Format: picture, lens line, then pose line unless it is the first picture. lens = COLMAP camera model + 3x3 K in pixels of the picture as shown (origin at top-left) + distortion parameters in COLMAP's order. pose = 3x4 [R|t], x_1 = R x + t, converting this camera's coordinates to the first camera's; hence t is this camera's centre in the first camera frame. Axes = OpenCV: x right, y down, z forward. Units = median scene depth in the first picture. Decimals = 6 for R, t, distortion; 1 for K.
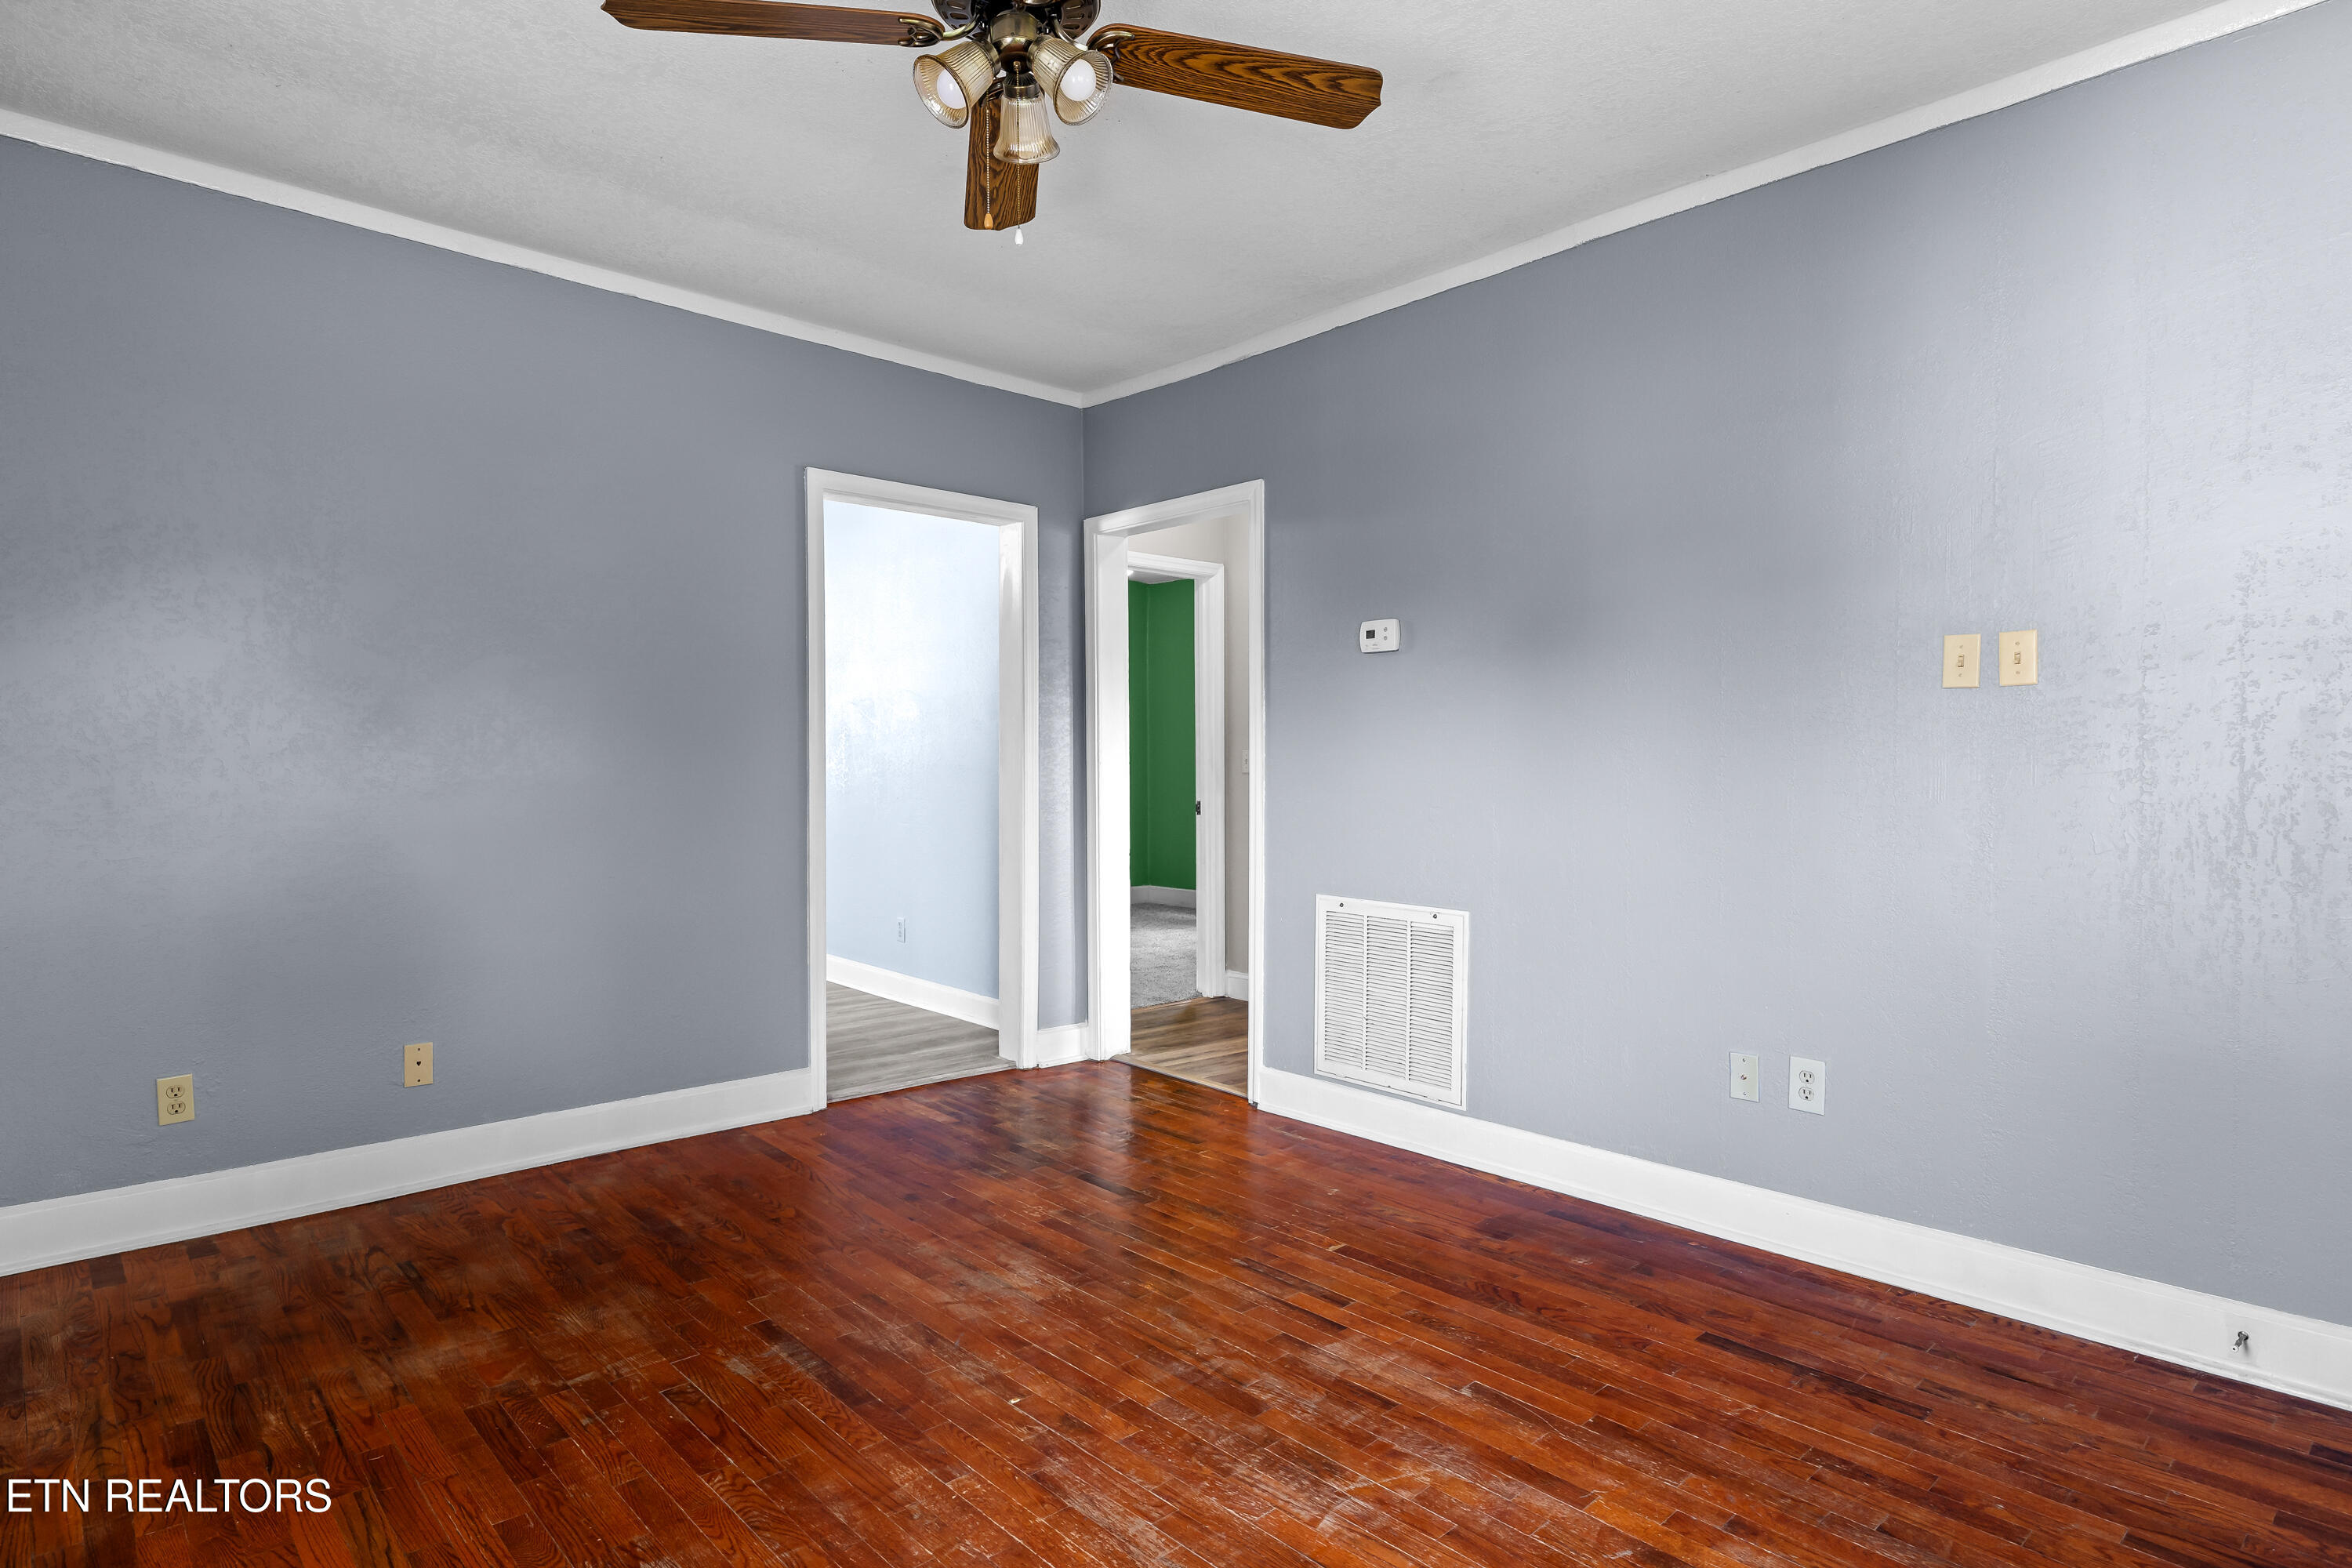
lens RADIAL K [[1276.1, 0, 1176.0], [0, 1276.1, 784.0], [0, 0, 1]] dist [0.001911, 0.000456]
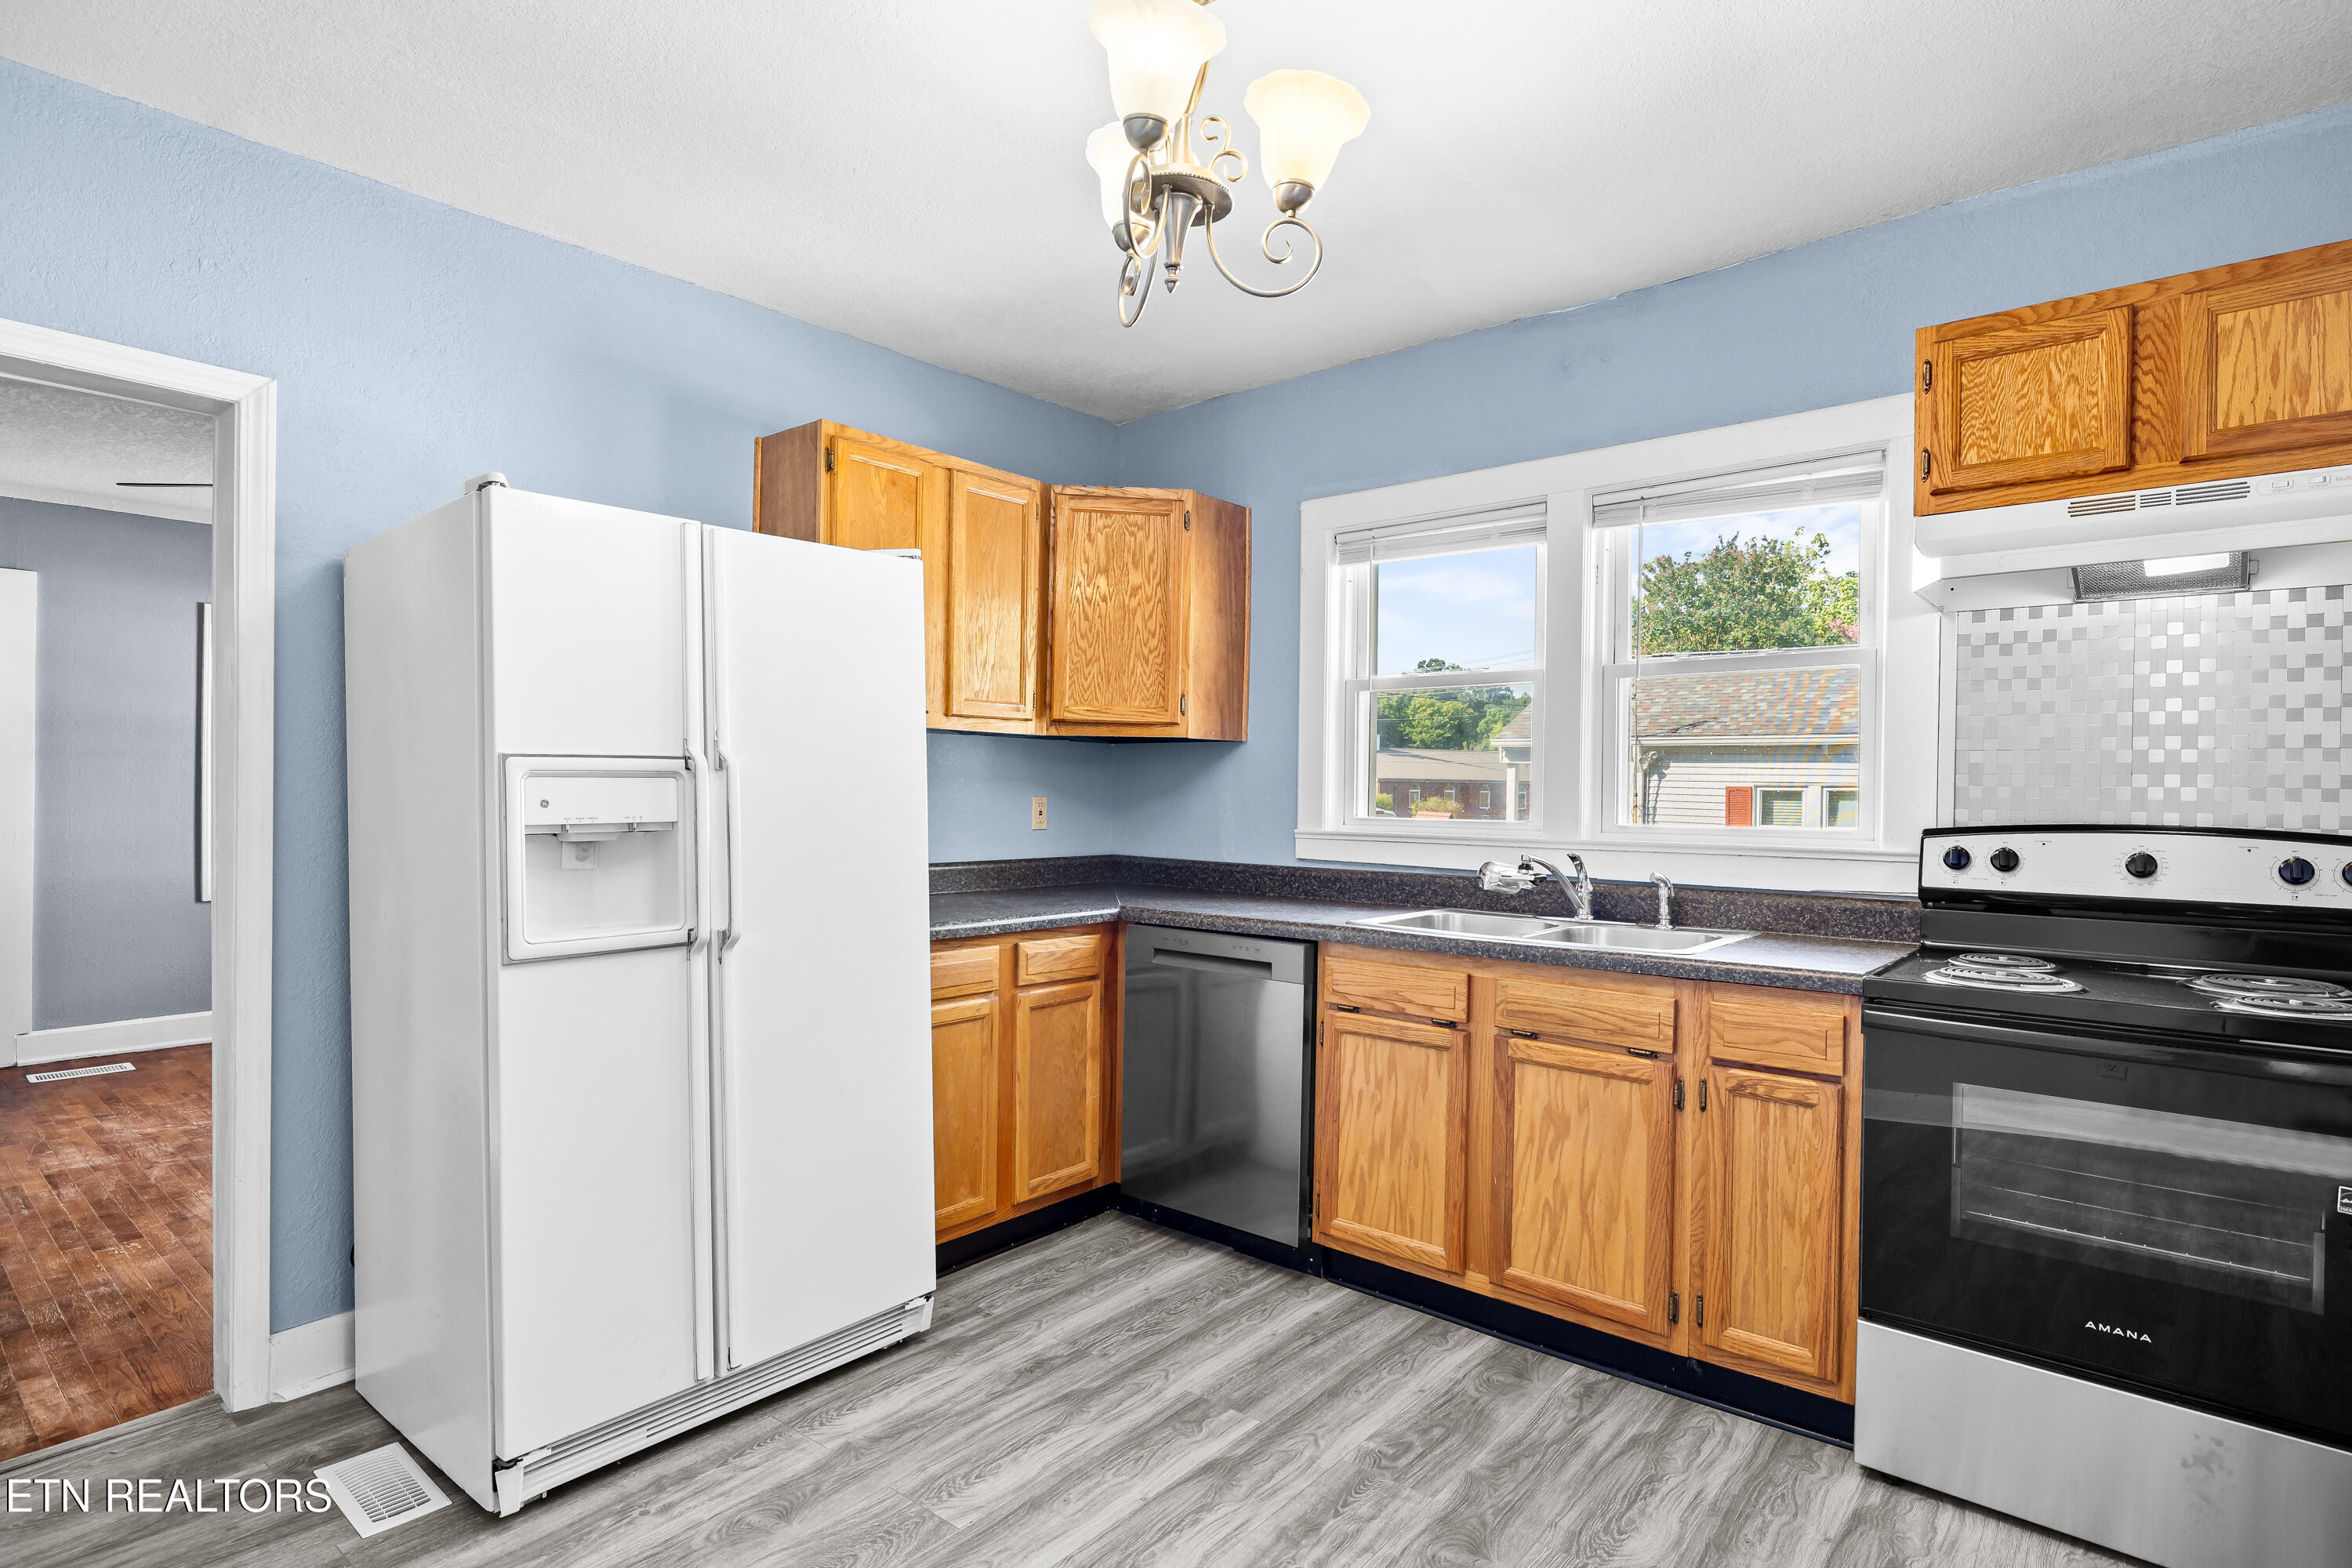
lens RADIAL K [[1233.2, 0, 1176.4], [0, 1233.2, 795.4], [0, 0, 1]] dist [-0.001922, 0.000224]
pose [[-0.995613, -0.011077, -0.092911, -1.079053], [-0.013702, 0.999523, 0.027665, -0.099097], [0.092560, 0.028817, -0.995290, 2.564923]]
